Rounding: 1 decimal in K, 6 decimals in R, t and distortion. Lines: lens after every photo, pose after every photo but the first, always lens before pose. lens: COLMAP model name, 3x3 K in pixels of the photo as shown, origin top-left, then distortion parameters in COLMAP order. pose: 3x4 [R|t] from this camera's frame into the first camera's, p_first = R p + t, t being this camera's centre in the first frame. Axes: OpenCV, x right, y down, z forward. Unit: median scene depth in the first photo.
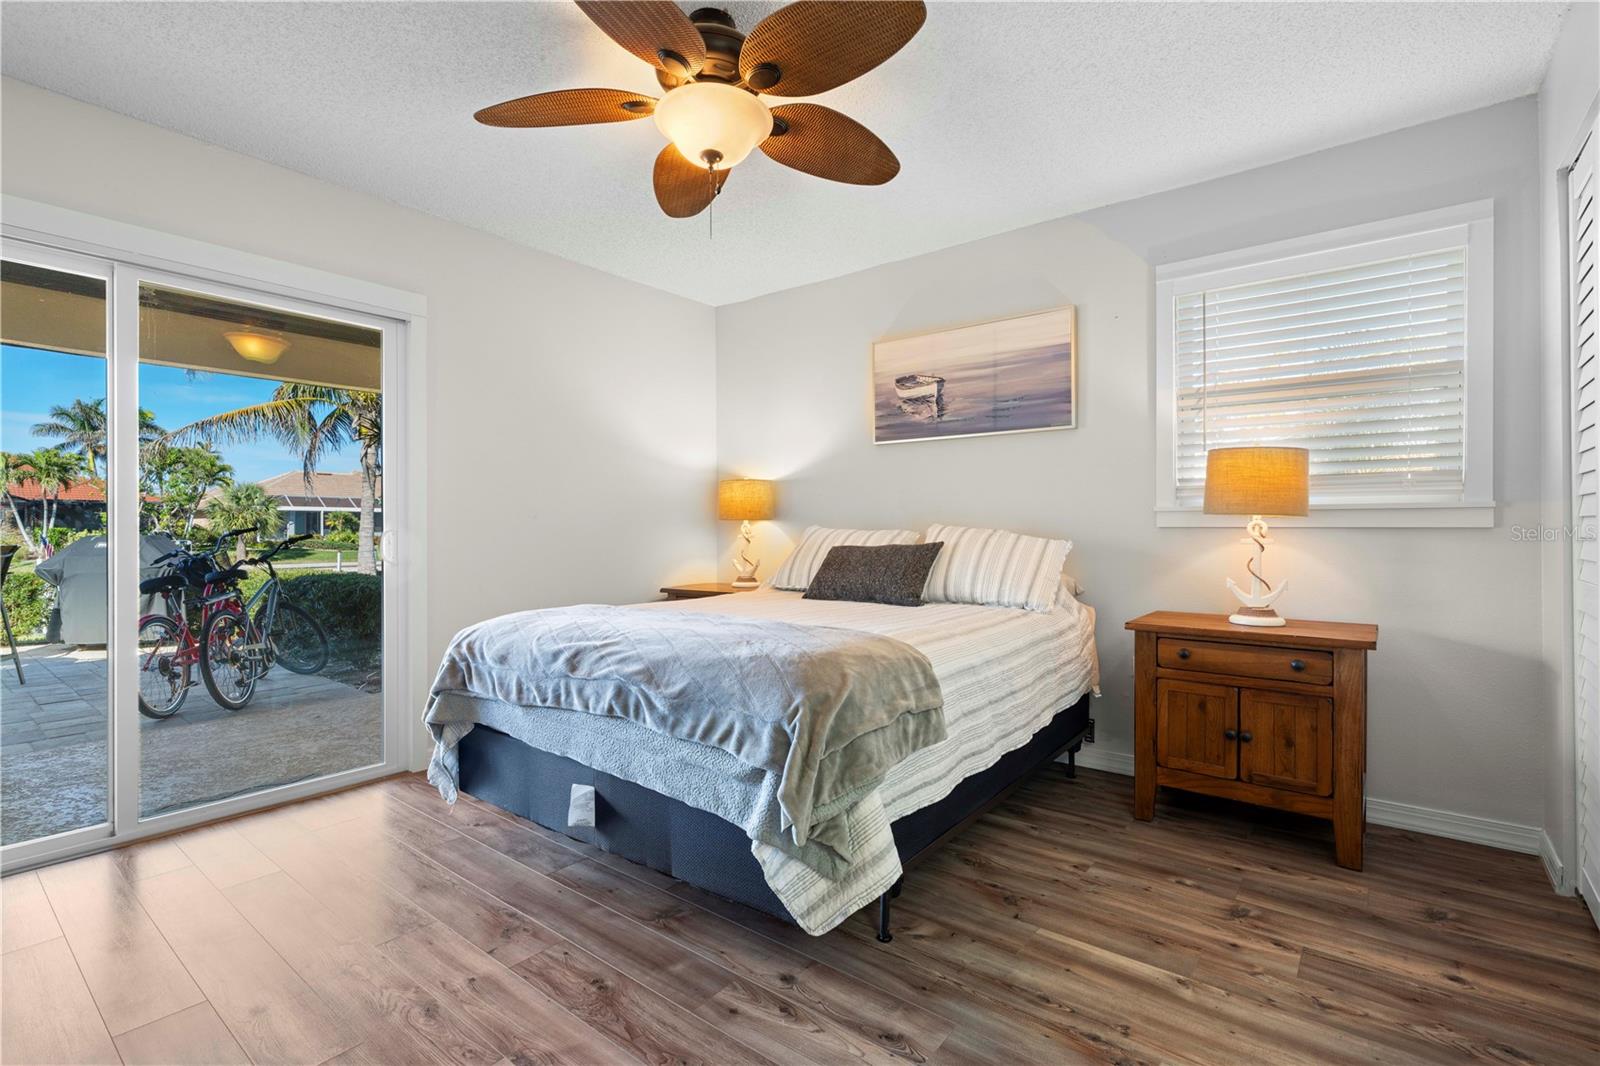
lens RADIAL K [[726.0, 0, 791.1], [0, 726.0, 537.5], [0, 0, 1]] dist [-0.008356, 0.003006]
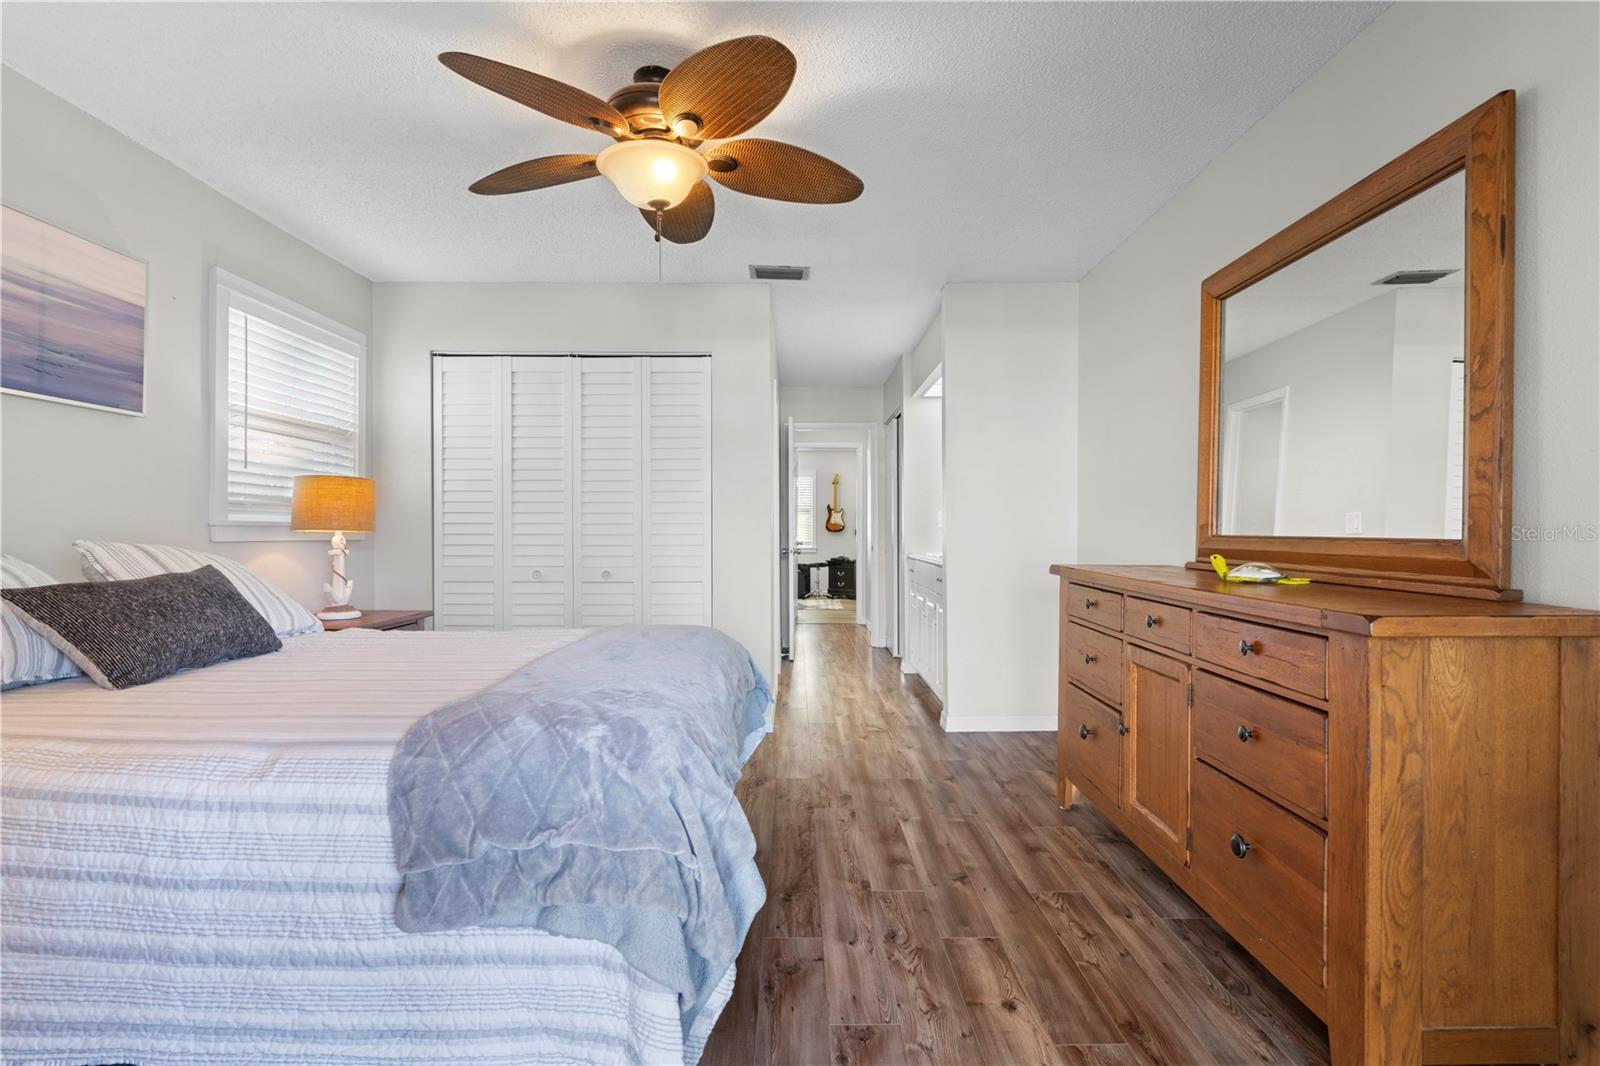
lens RADIAL K [[758.9, 0, 802.6], [0, 758.9, 527.9], [0, 0, 1]] dist [-0.002166, 0.000187]
pose [[-0.637310, 0.000847, 0.770607, -0.759288], [0.005190, 0.999981, 0.003194, -0.030935], [-0.770590, 0.006035, -0.637303, 1.048230]]
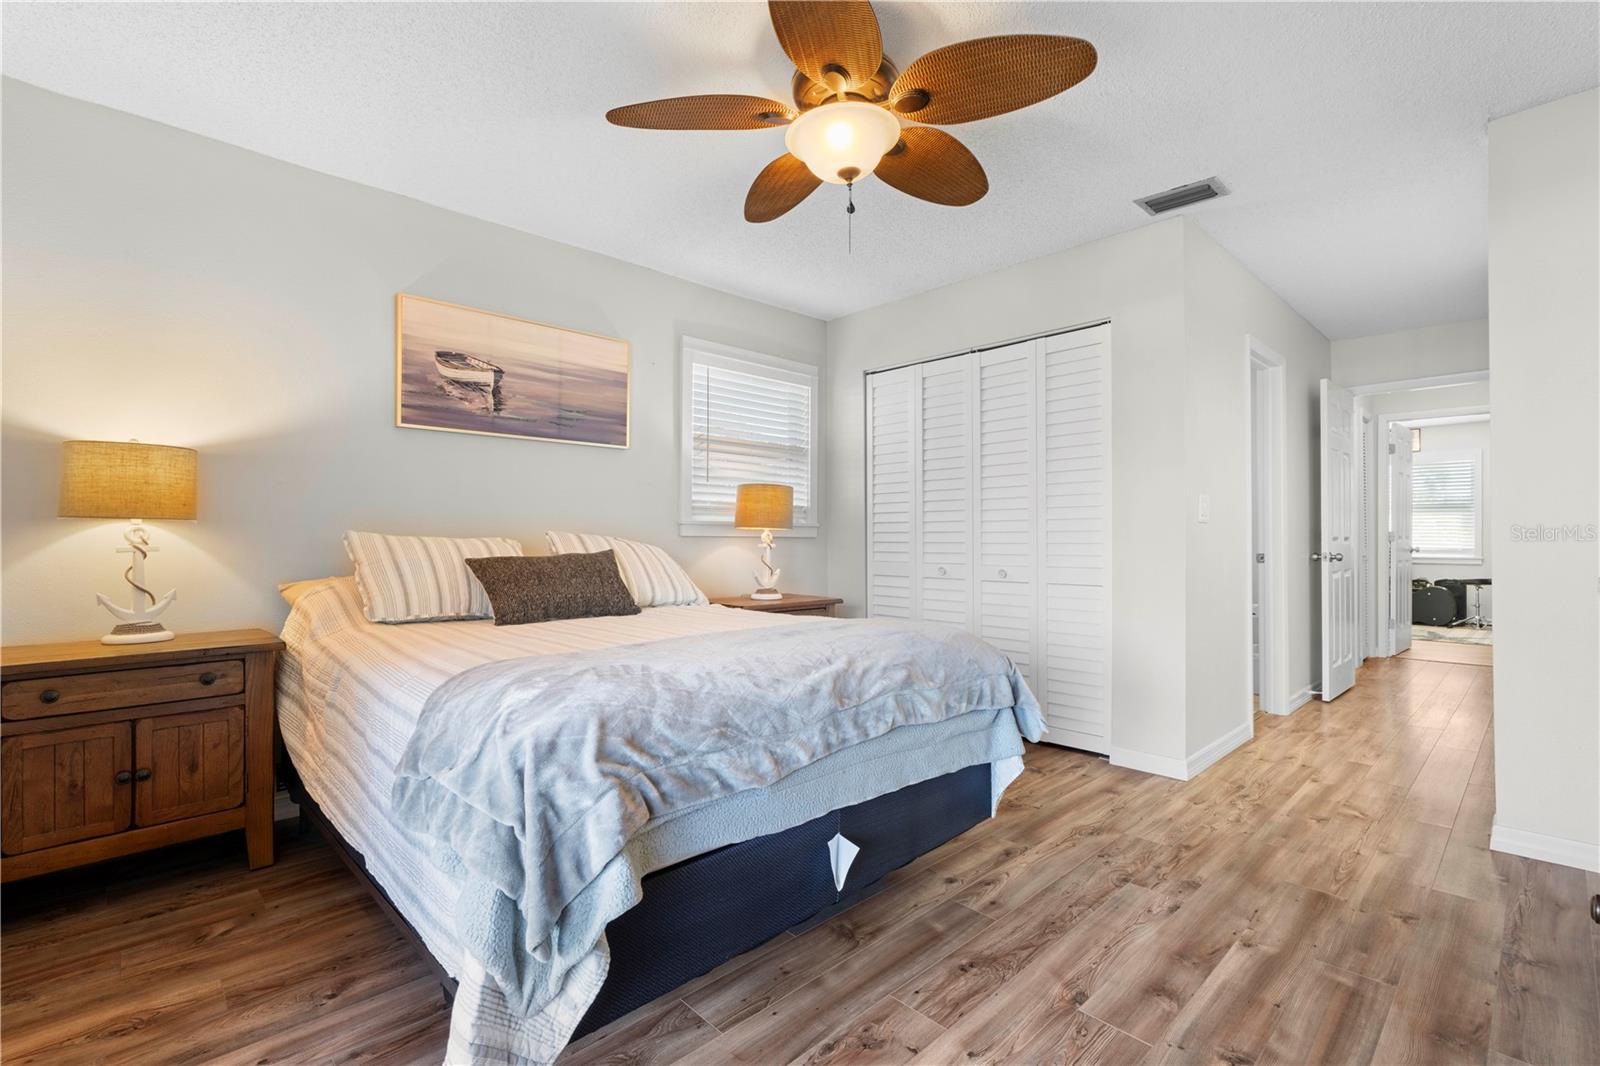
lens RADIAL K [[726.0, 0, 798.4], [0, 726.0, 534.5], [0, 0, 1]] dist [-0.008356, 0.003006]
pose [[0.134524, 0.004215, 0.990901, -0.767470], [0.007579, 0.999957, -0.005282, -0.007424], [-0.990881, 0.008220, 0.134486, 0.622571]]
